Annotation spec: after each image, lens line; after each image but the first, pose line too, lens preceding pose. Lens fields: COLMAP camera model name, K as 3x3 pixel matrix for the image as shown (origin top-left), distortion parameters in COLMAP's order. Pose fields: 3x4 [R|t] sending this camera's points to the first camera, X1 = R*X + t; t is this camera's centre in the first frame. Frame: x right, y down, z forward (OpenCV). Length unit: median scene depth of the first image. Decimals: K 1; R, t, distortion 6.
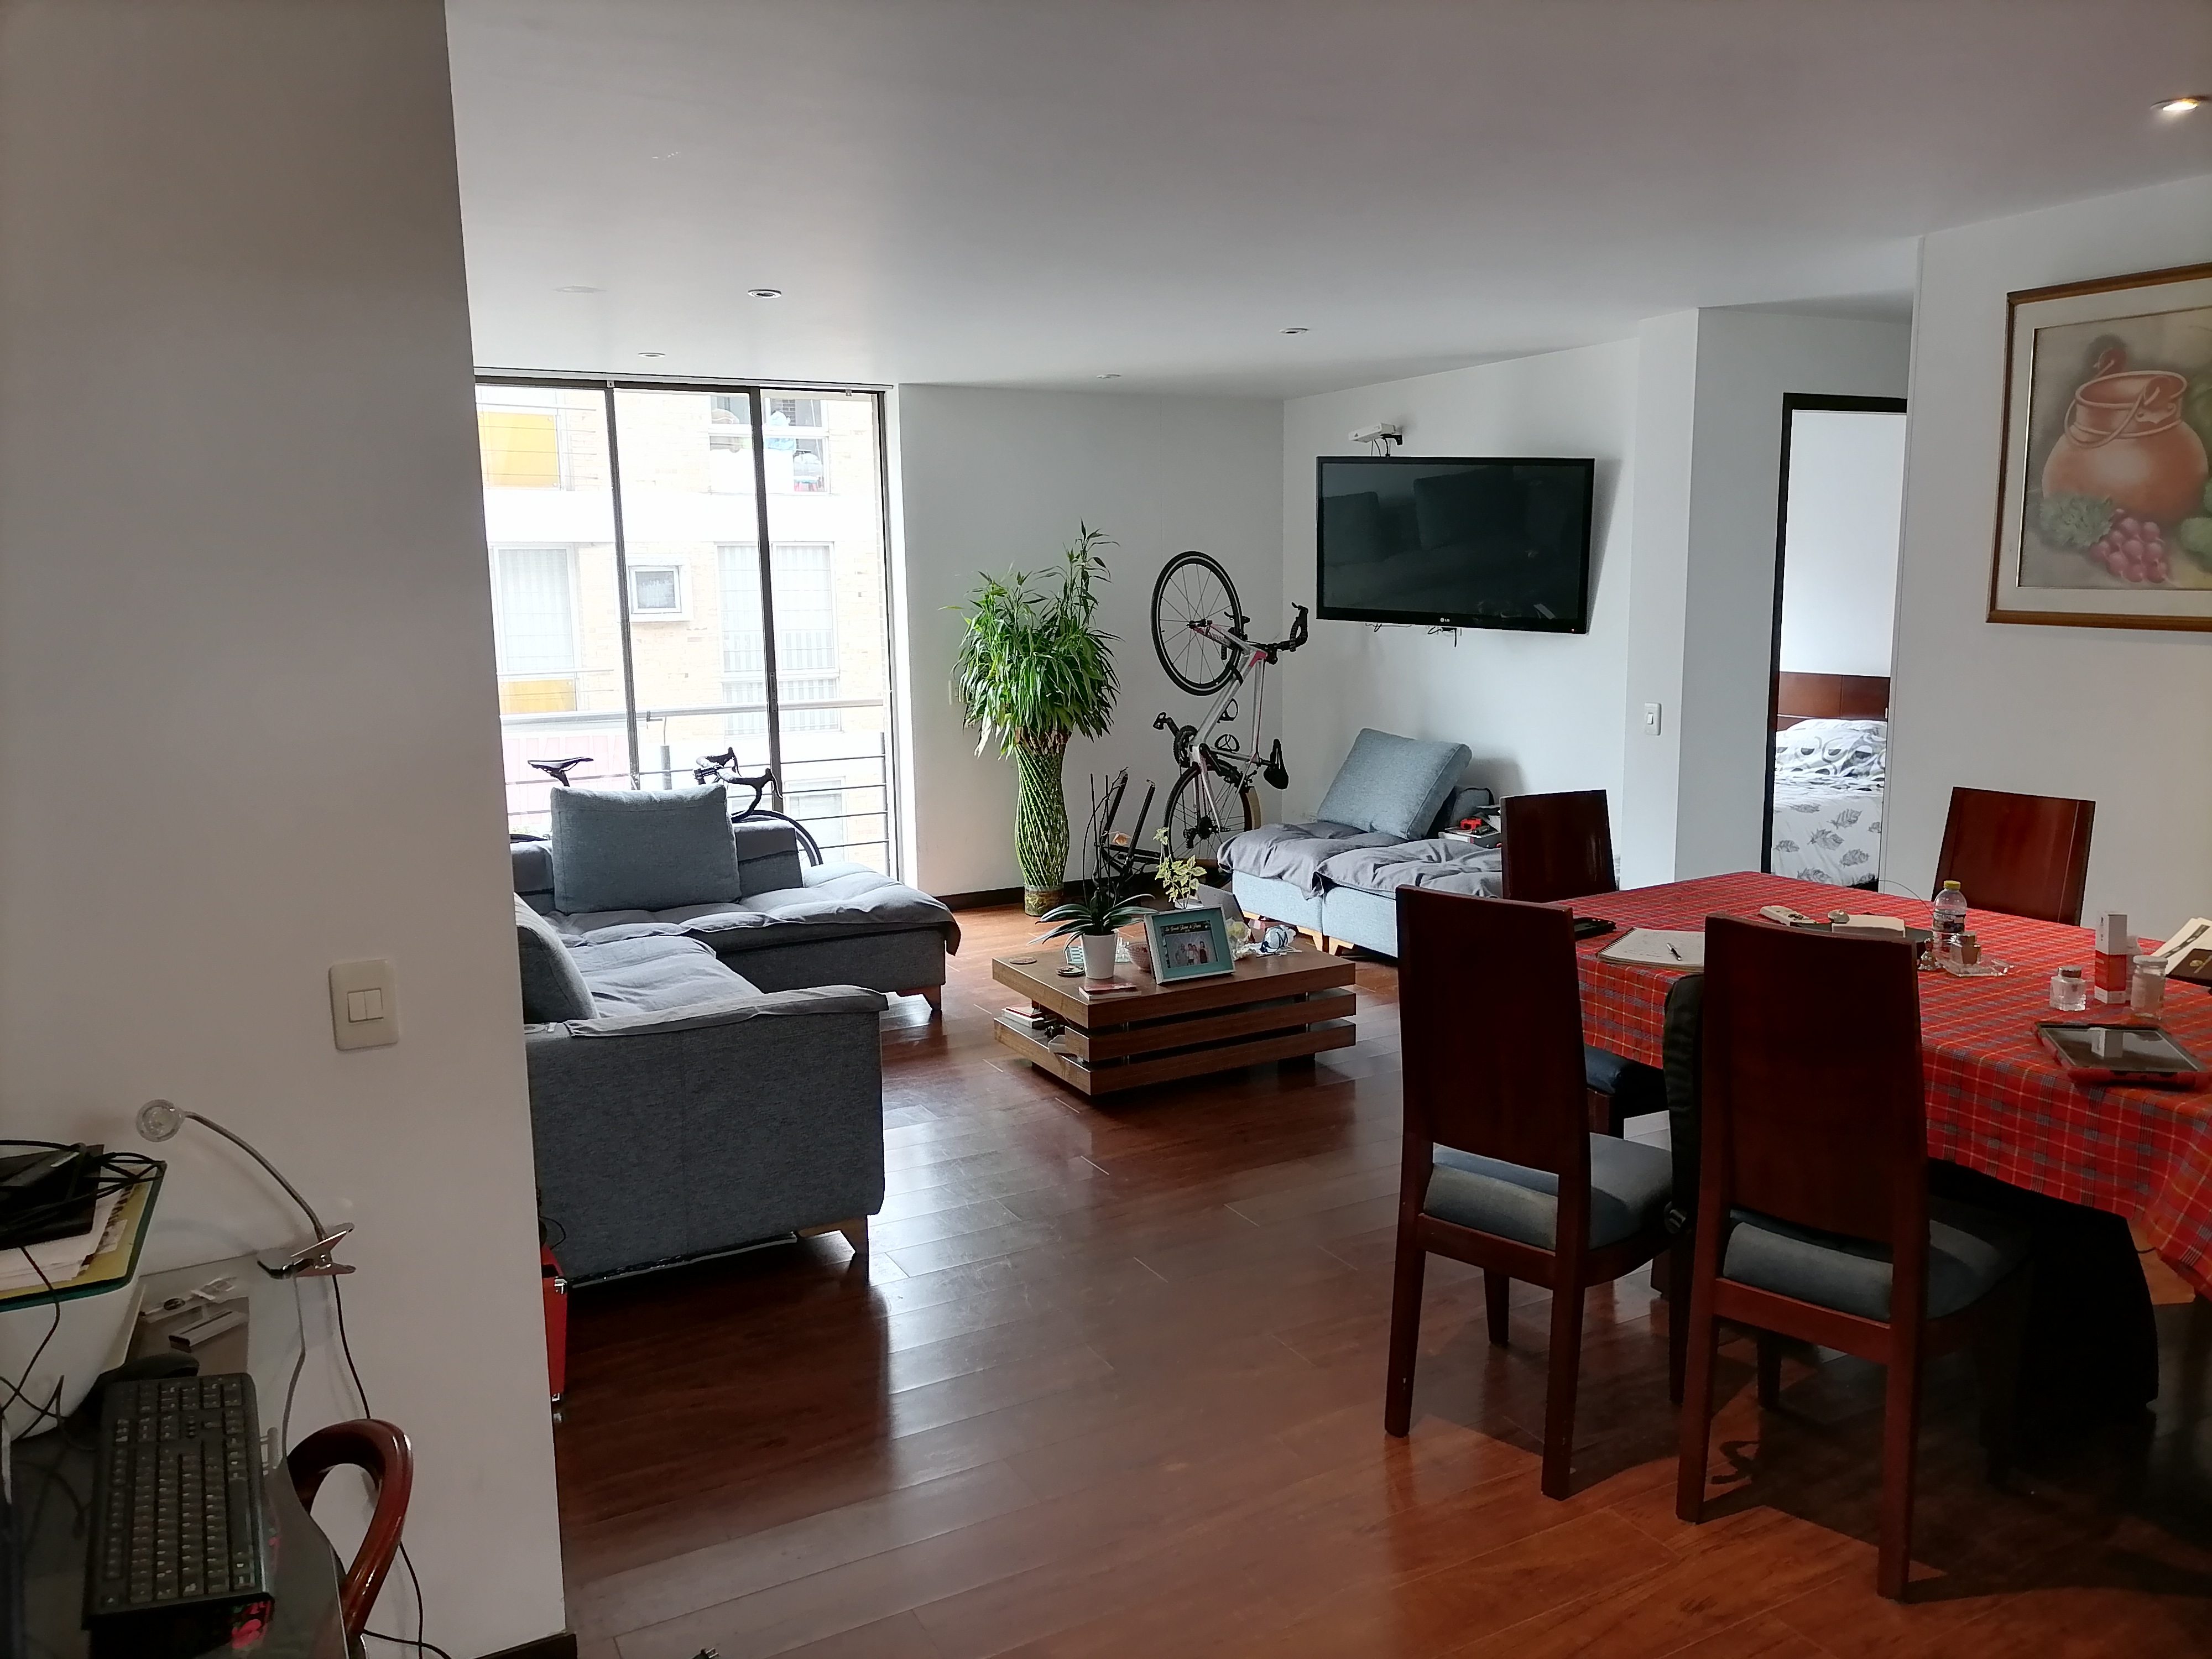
lens RADIAL K [[1641.4, 0, 1125.0], [0, 1641.4, 850.4], [0, 0, 1]] dist [0.040830, -0.034549]
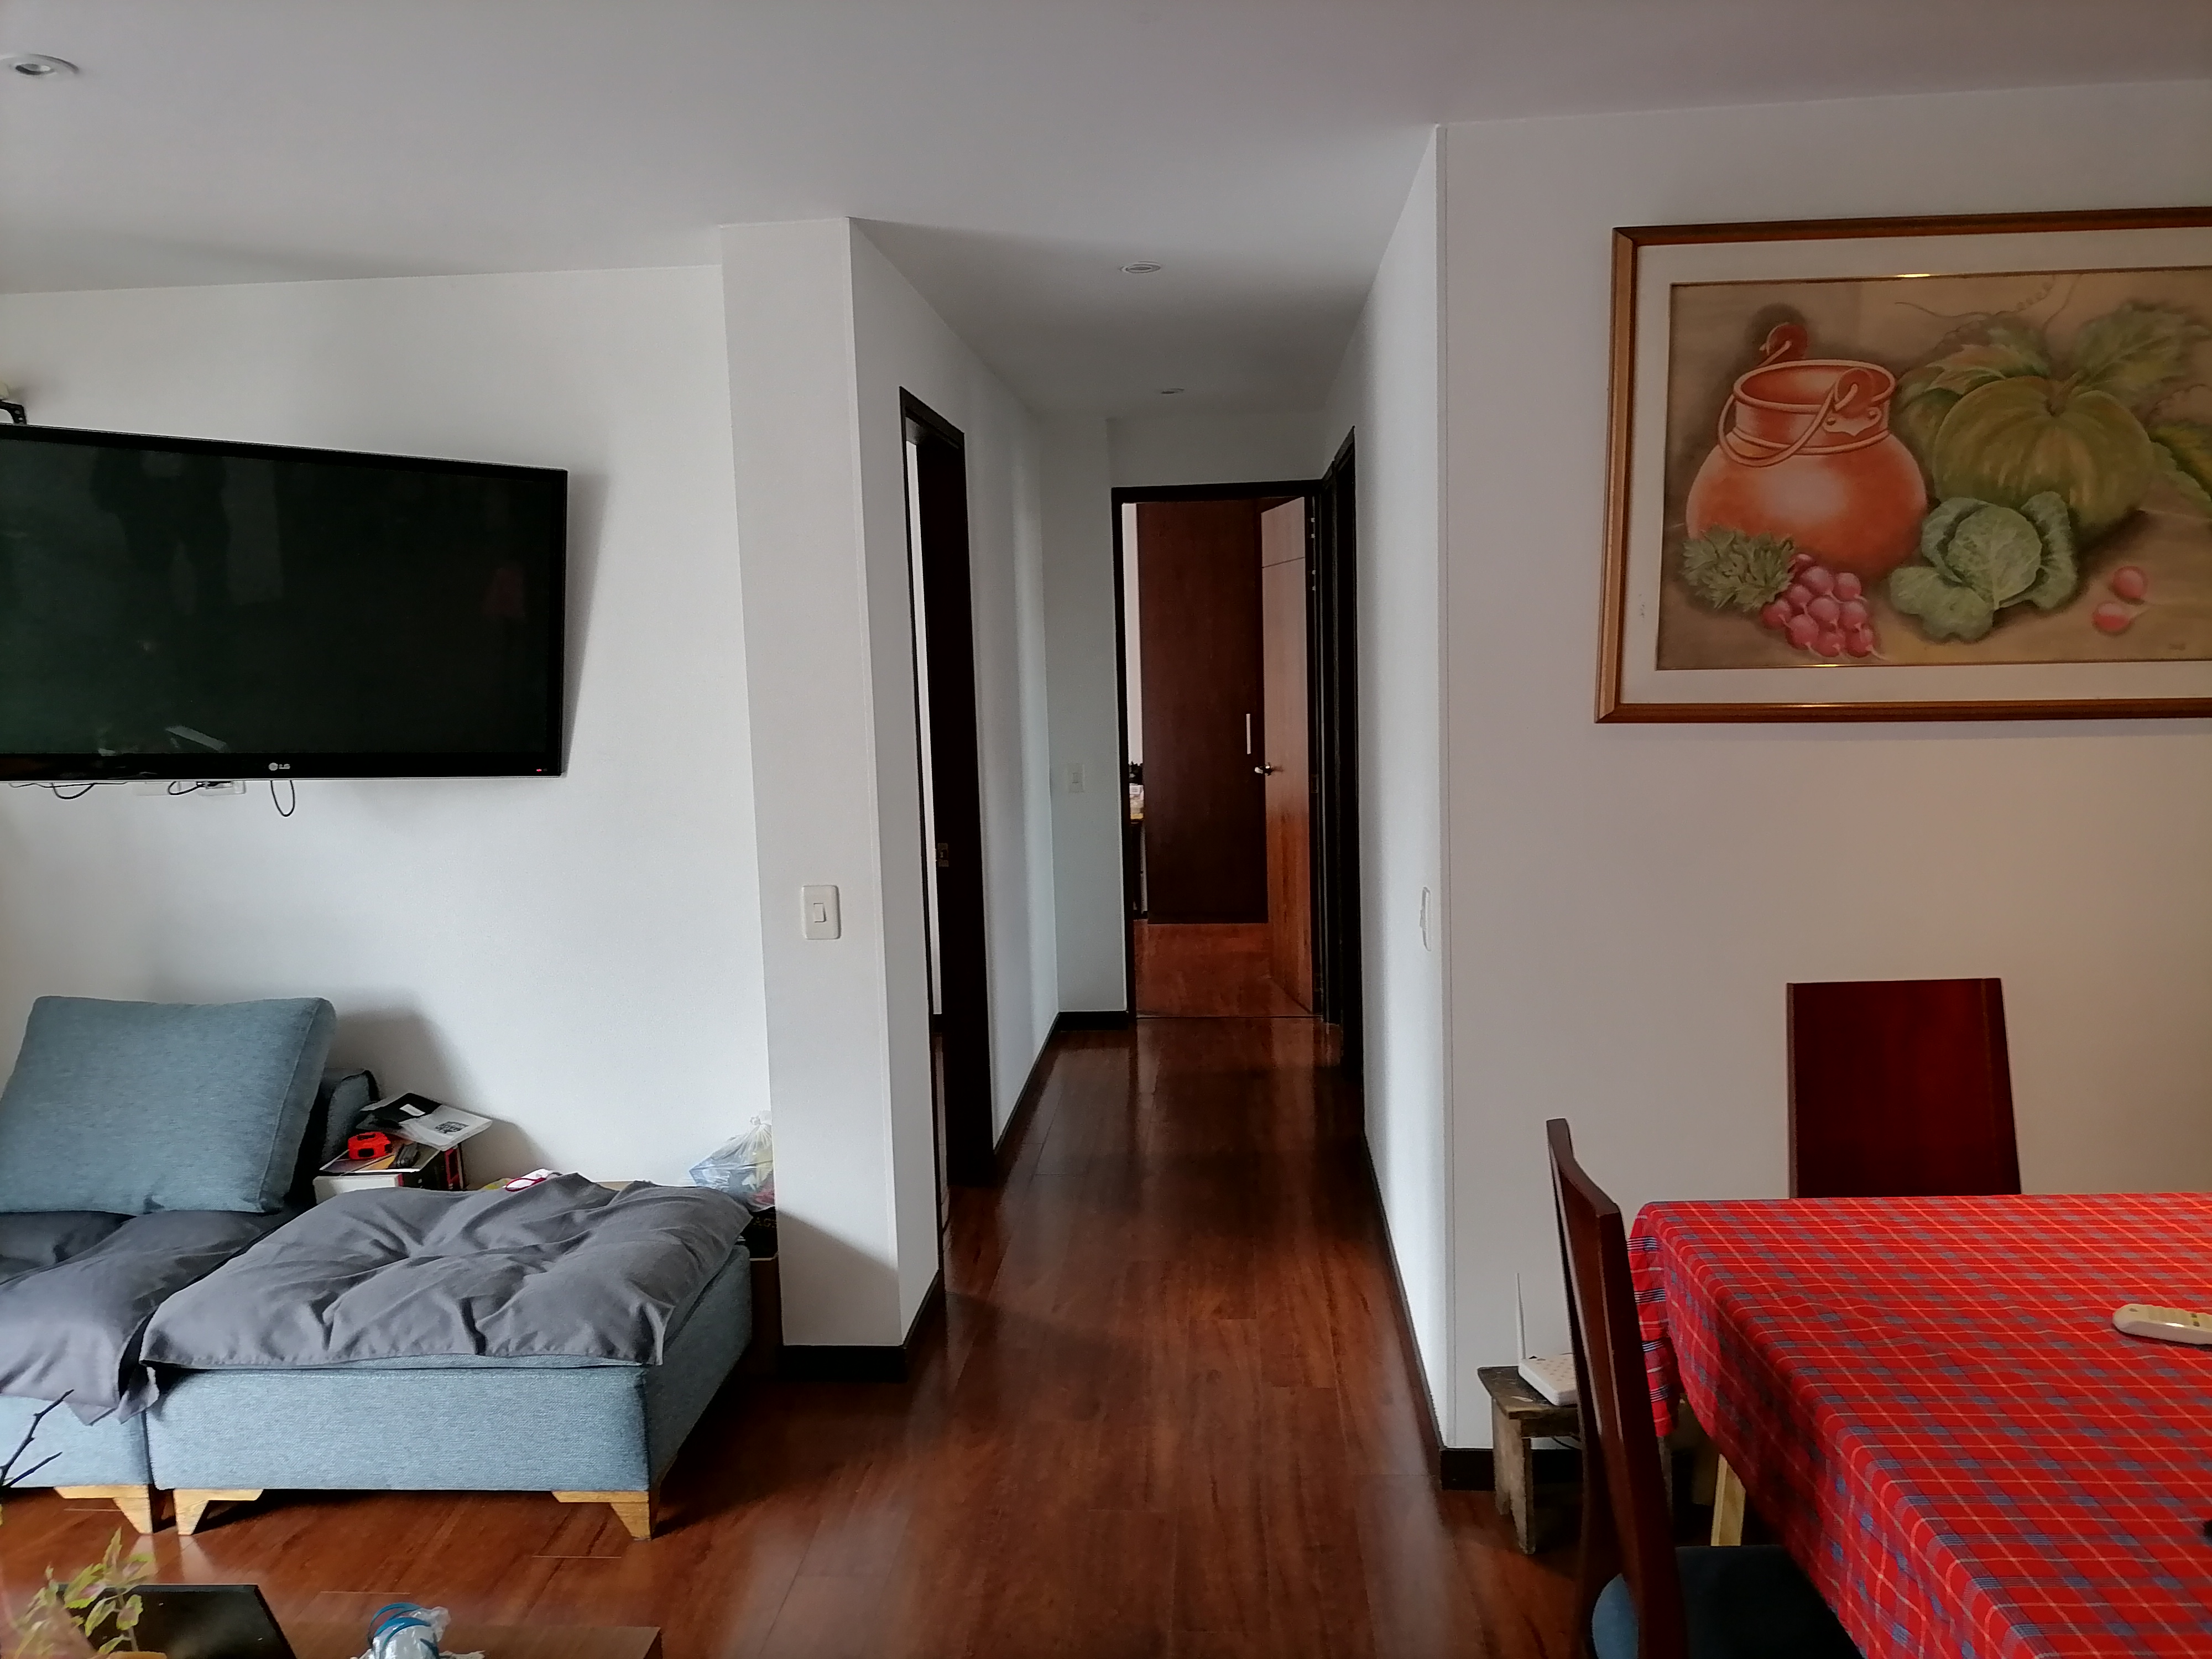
lens RADIAL K [[1641.4, 0, 1127.0], [0, 1641.4, 830.5], [0, 0, 1]] dist [0.040830, -0.034549]
pose [[0.546679, -0.097658, 0.831628, -0.090766], [0.158867, 0.987233, 0.011497, -0.087067], [-0.822133, 0.125833, 0.555214, 0.520775]]
